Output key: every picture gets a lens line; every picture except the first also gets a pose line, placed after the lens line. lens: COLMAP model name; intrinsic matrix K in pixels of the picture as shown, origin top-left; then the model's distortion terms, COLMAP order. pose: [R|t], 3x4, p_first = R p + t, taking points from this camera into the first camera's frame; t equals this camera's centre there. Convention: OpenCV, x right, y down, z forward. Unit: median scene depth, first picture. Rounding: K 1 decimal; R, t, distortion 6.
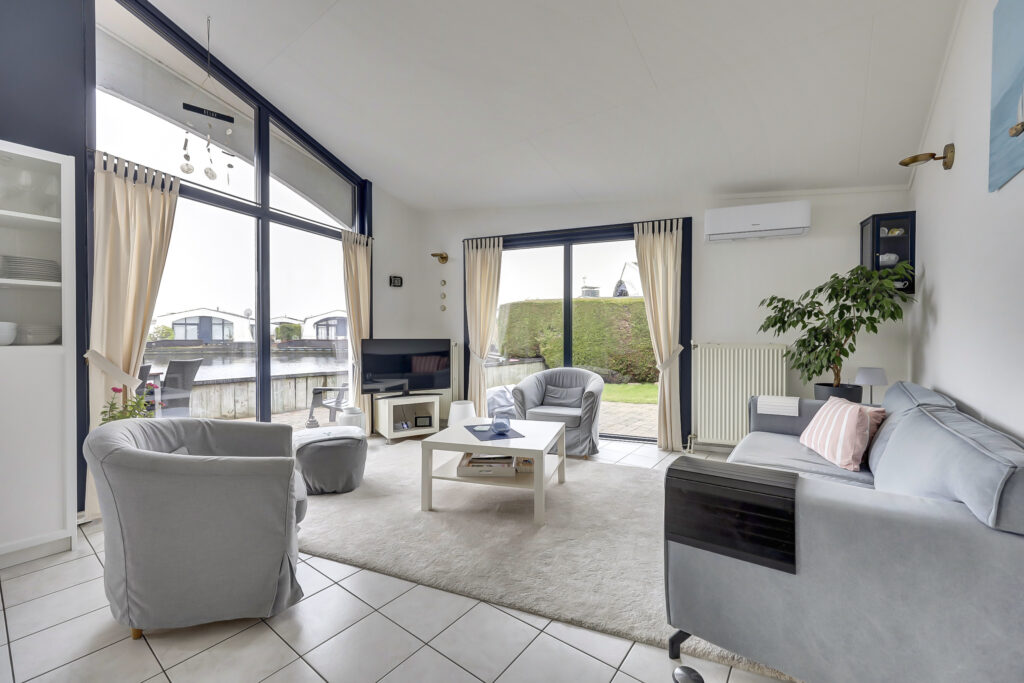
lens RADIAL K [[419.5, 0, 512.3], [0, 419.5, 336.4], [0, 0, 1]] dist [0.006920, -0.002036]
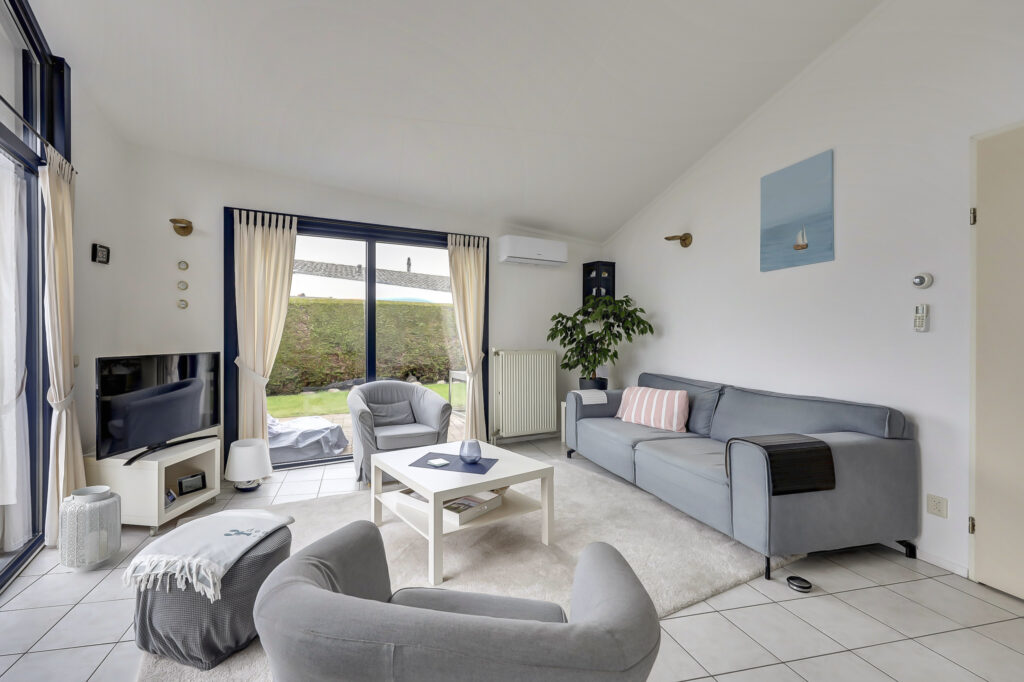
lens RADIAL K [[437.3, 0, 460.5], [0, 437.3, 337.6], [0, 0, 1]] dist [-0.000582, 0.000262]
pose [[0.652455, -0.004088, 0.757817, -0.490248], [0.003147, 0.999991, 0.002685, -0.020165], [-0.757821, 0.000633, 0.652462, 0.286059]]
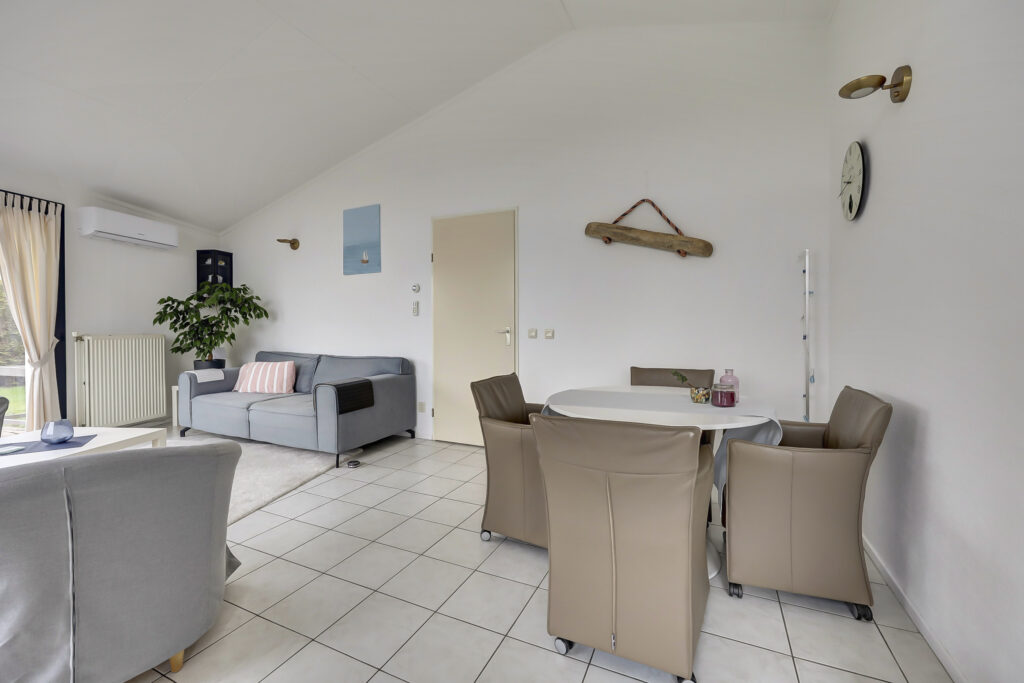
lens RADIAL K [[419.5, 0, 511.6], [0, 419.5, 330.6], [0, 0, 1]] dist [0.006920, -0.002036]
pose [[-0.198958, -0.008028, 0.979975, -0.703589], [0.006943, 0.999930, 0.009601, 0.002949], [-0.979983, 0.008715, -0.198888, 0.181676]]
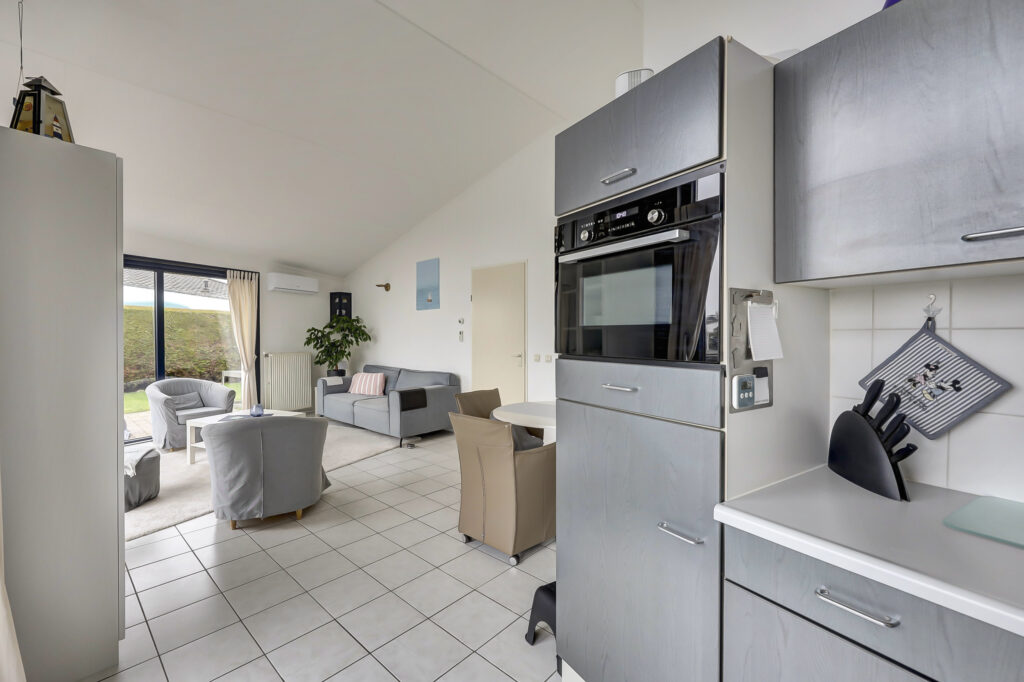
lens RADIAL K [[437.3, 0, 478.9], [0, 437.3, 338.7], [0, 0, 1]] dist [-0.000582, 0.000262]
pose [[0.148710, -0.010758, 0.988822, -1.030852], [0.008890, 0.999915, 0.009542, -0.045564], [-0.988841, 0.007372, 0.148793, -0.049592]]
